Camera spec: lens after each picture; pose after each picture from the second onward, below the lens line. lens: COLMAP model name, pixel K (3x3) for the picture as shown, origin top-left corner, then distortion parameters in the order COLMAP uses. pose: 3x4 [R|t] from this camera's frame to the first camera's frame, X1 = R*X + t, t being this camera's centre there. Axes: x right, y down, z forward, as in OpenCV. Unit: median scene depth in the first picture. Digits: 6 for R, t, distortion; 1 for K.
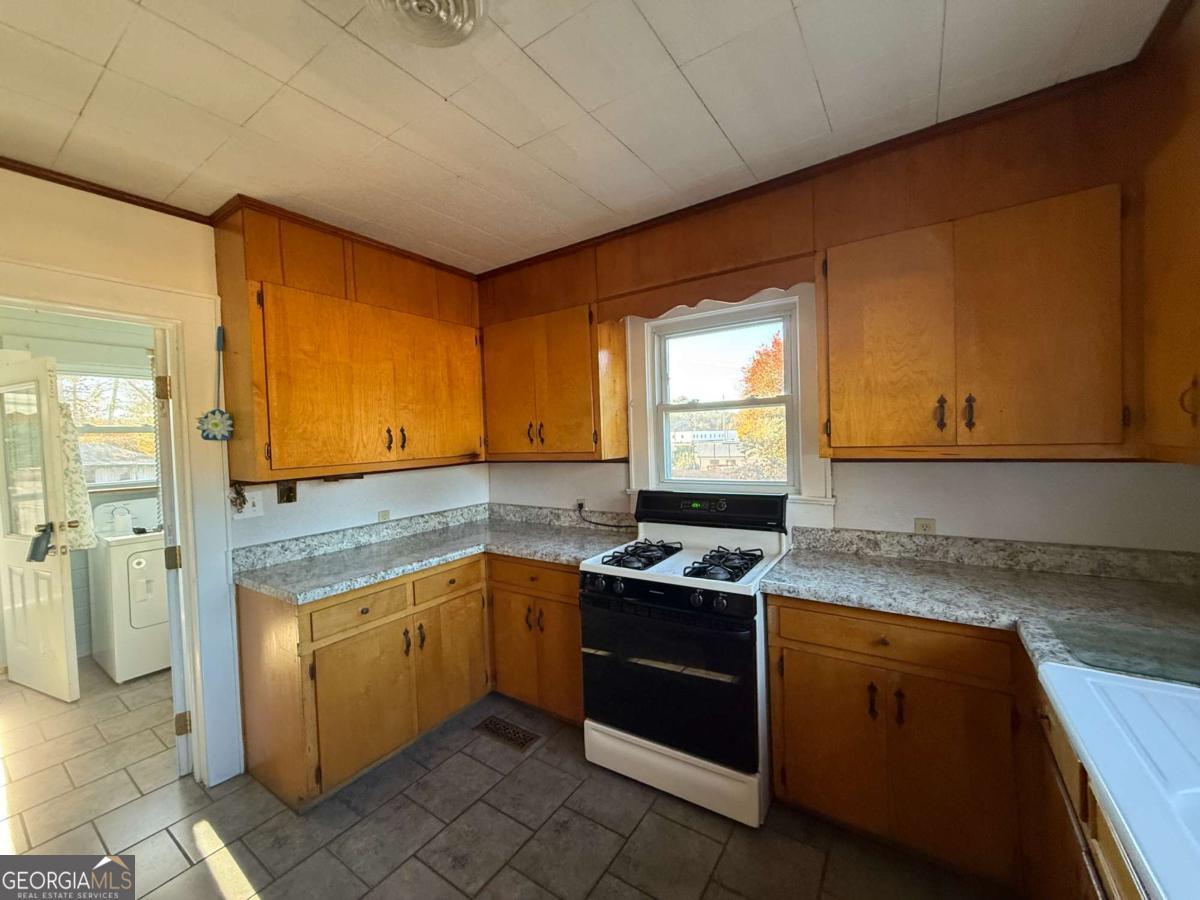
lens RADIAL K [[474.3, 0, 641.7], [0, 474.3, 443.3], [0, 0, 1]] dist [0.001578, 0.000437]
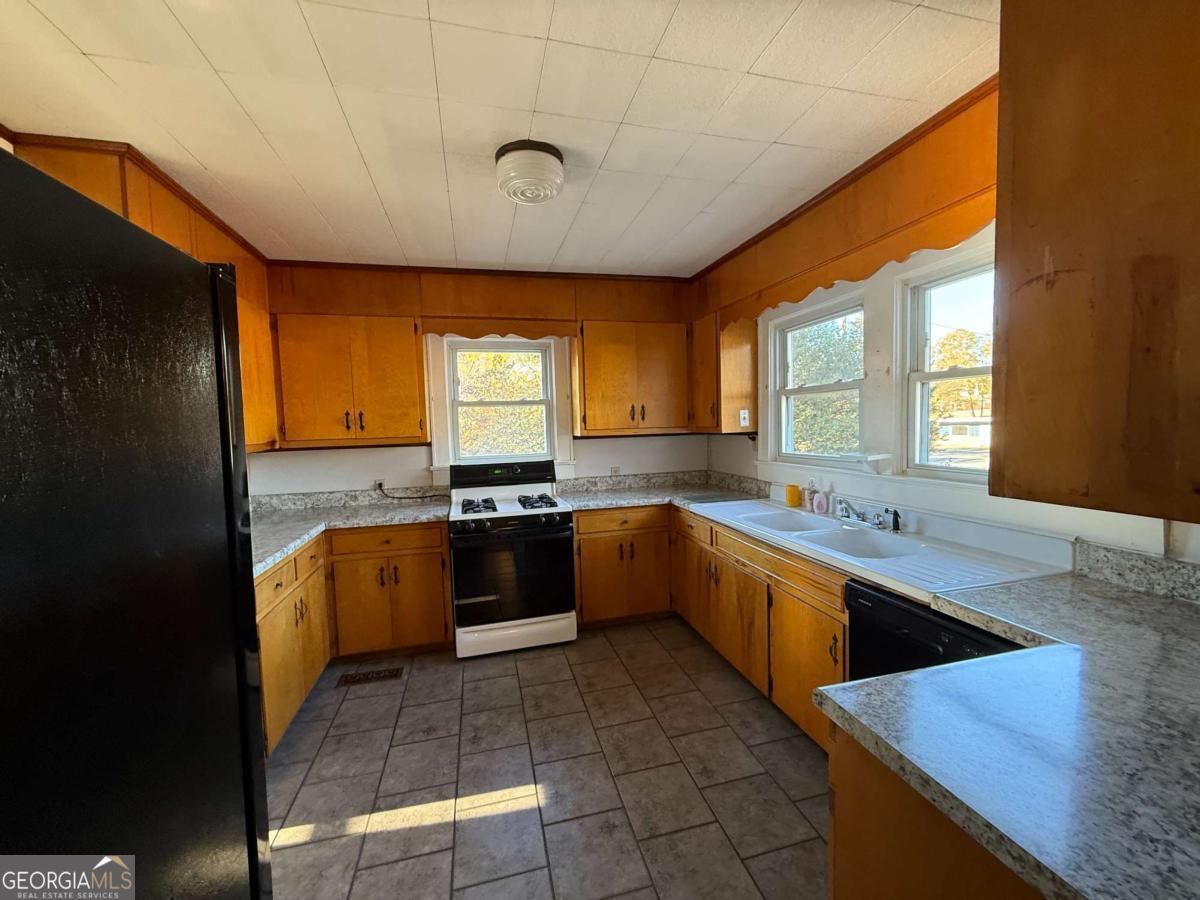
lens RADIAL K [[474.3, 0, 600.3], [0, 474.3, 449.7], [0, 0, 1]] dist [0.001578, 0.000437]
pose [[0.653549, -0.021876, 0.756568, -0.810205], [0.026488, 0.999631, 0.006023, 0.065106], [-0.756421, 0.016103, 0.653887, -0.198287]]
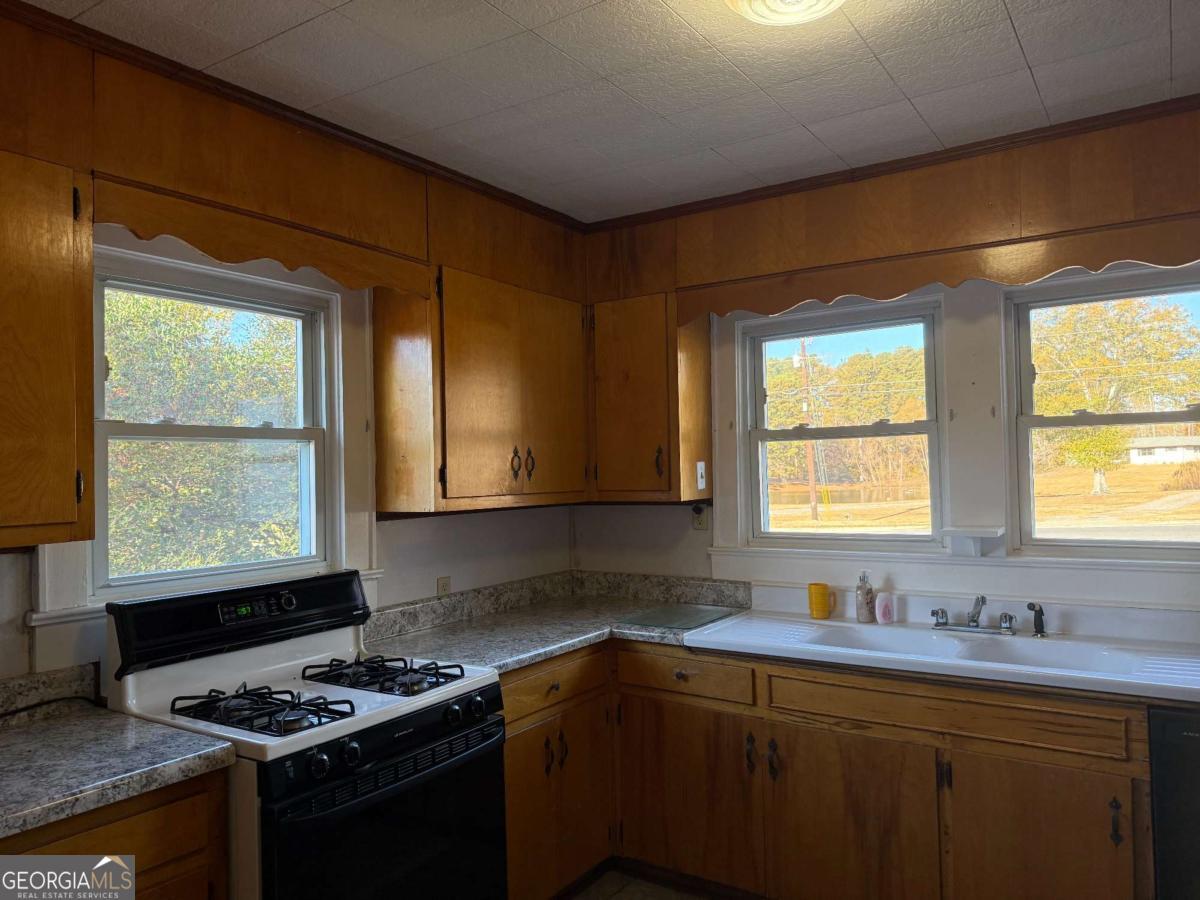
lens RADIAL K [[831.5, 0, 609.4], [0, 831.5, 441.2], [0, 0, 1]] dist [0.056950, -0.073191]
pose [[-0.011837, 0.077651, 0.996910, -0.924523], [0.053193, 0.995617, -0.076919, 0.033201], [-0.998514, 0.052118, -0.015915, 0.624320]]
